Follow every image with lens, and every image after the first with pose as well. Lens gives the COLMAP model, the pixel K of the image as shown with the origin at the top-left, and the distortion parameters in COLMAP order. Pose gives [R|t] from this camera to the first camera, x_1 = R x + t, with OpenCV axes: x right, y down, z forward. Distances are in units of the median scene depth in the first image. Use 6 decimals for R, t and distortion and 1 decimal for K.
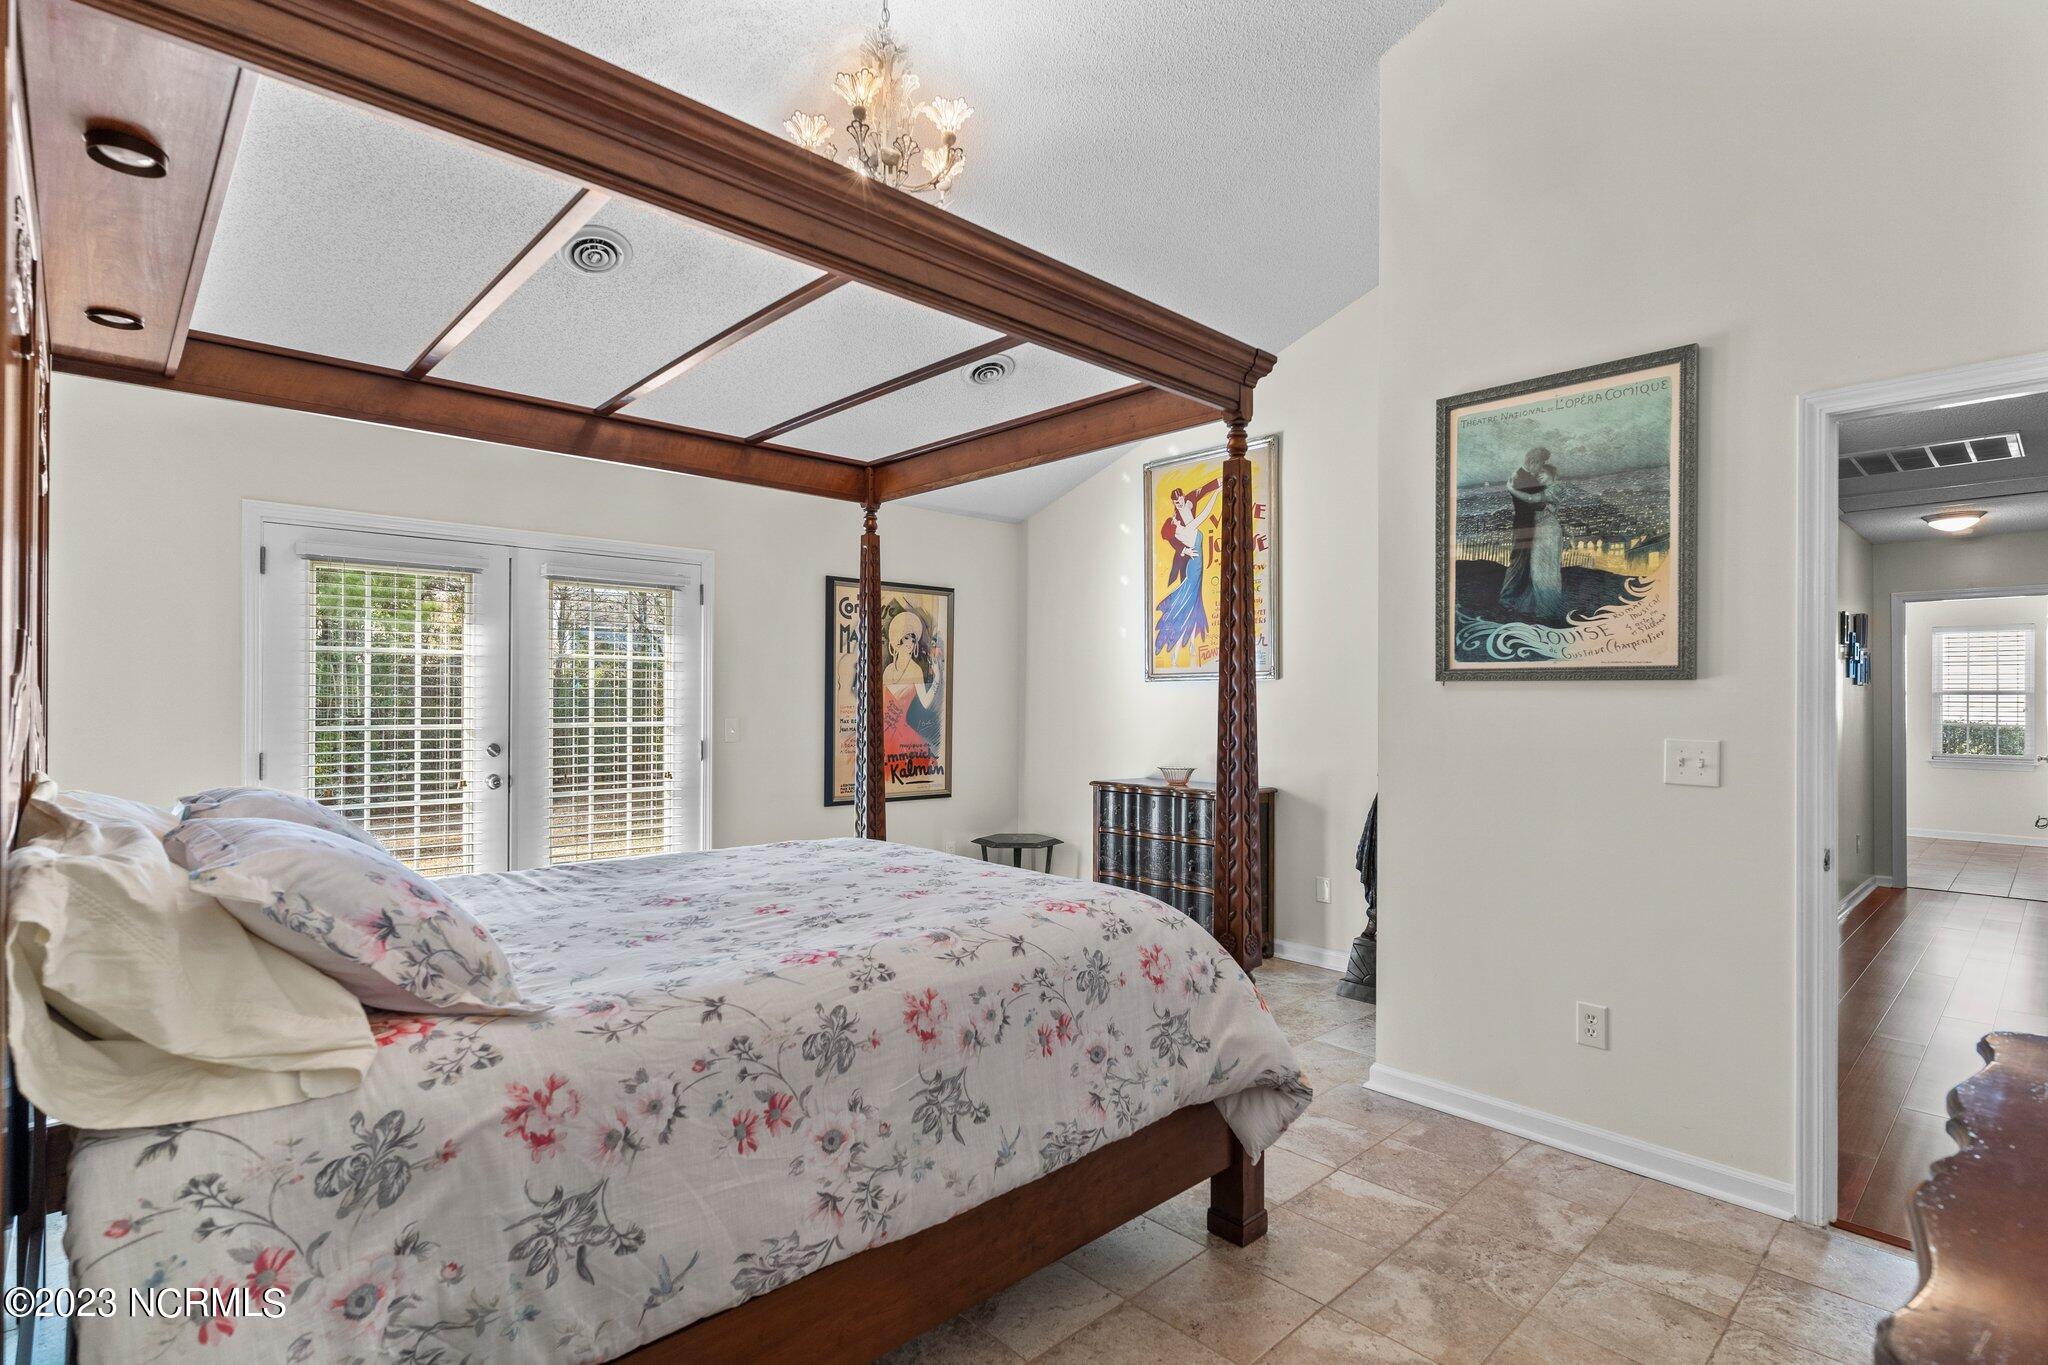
lens RADIAL K [[987.5, 0, 1027.7], [0, 987.5, 693.7], [0, 0, 1]] dist [0.000792, -0.000305]
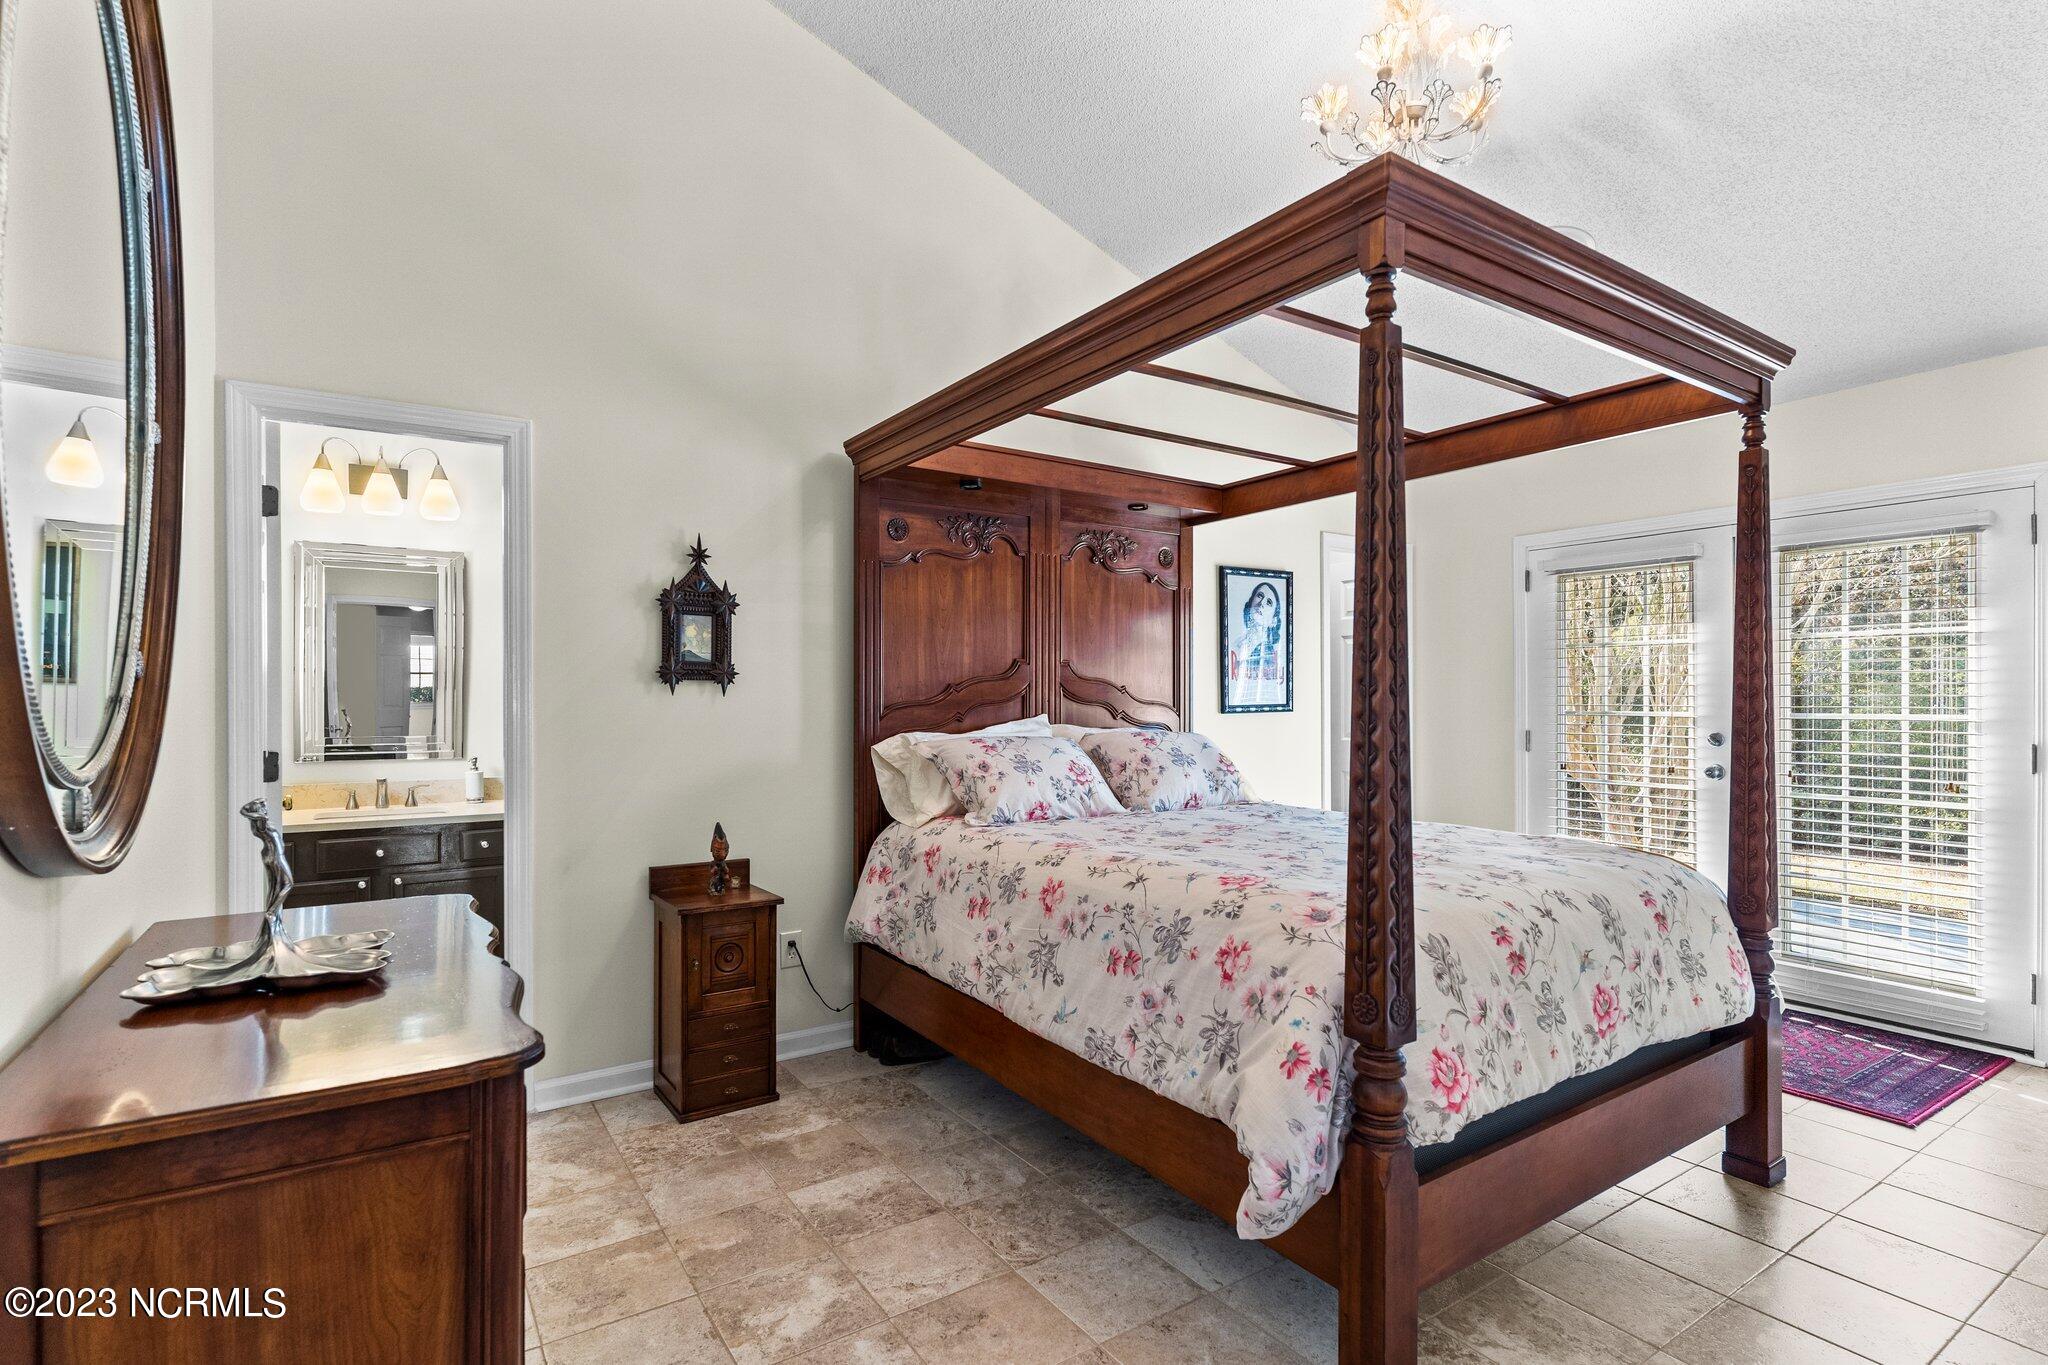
lens RADIAL K [[987.5, 0, 1026.6], [0, 987.5, 691.1], [0, 0, 1]] dist [0.000792, -0.000305]
pose [[-0.176468, -0.012646, -0.984225, 0.710532], [0.010215, 0.999840, -0.014678, 0.025903], [0.984253, -0.012644, -0.176310, 0.654435]]
